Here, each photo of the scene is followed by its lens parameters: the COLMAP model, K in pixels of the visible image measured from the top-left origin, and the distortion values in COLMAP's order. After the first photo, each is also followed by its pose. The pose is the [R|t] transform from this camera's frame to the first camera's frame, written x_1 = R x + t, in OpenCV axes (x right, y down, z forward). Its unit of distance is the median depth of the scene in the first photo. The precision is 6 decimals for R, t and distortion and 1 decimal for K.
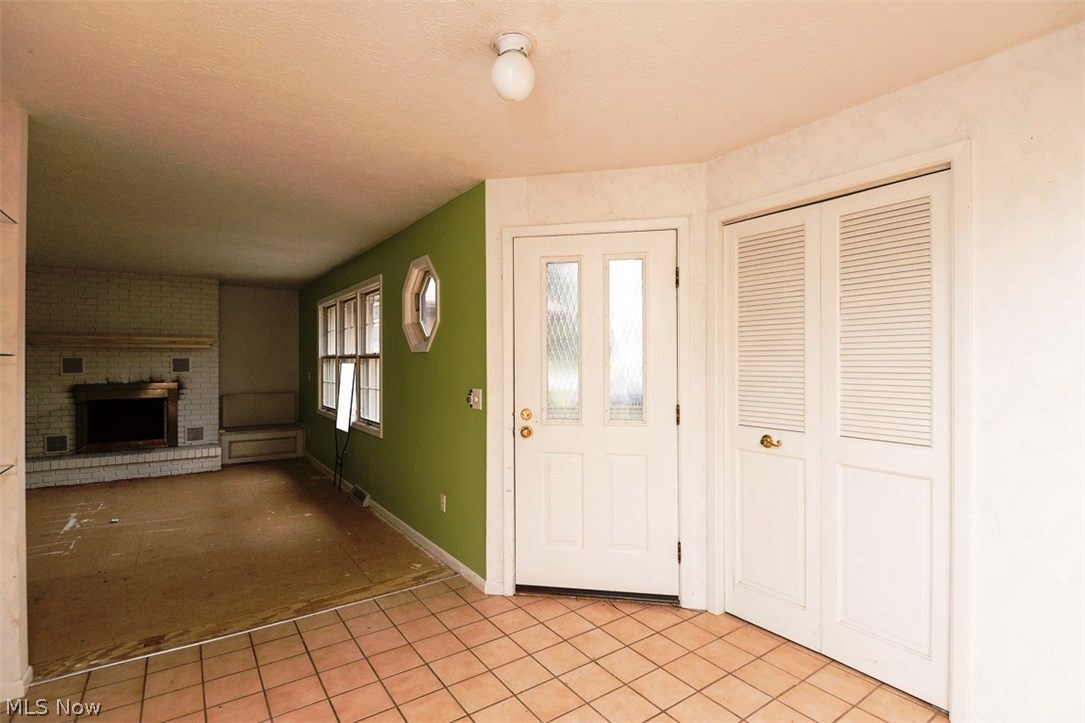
lens RADIAL K [[517.9, 0, 540.9], [0, 517.9, 350.1], [0, 0, 1]] dist [0.012212, -0.000147]
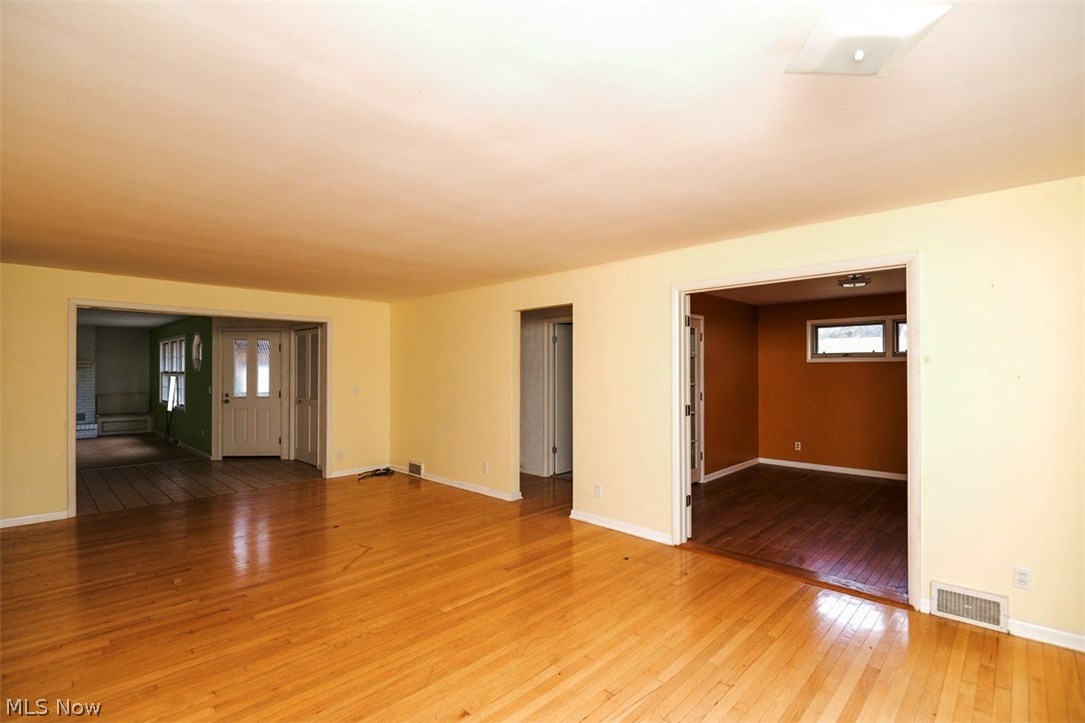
lens RADIAL K [[500.0, 0, 540.8], [0, 500.0, 365.2], [0, 0, 1]] dist [0.017619, -0.022823]
pose [[0.981408, 0.004378, 0.191885, 0.533405], [-0.006040, 0.999949, 0.008078, -0.033221], [-0.191840, -0.009087, 0.981384, -0.946697]]
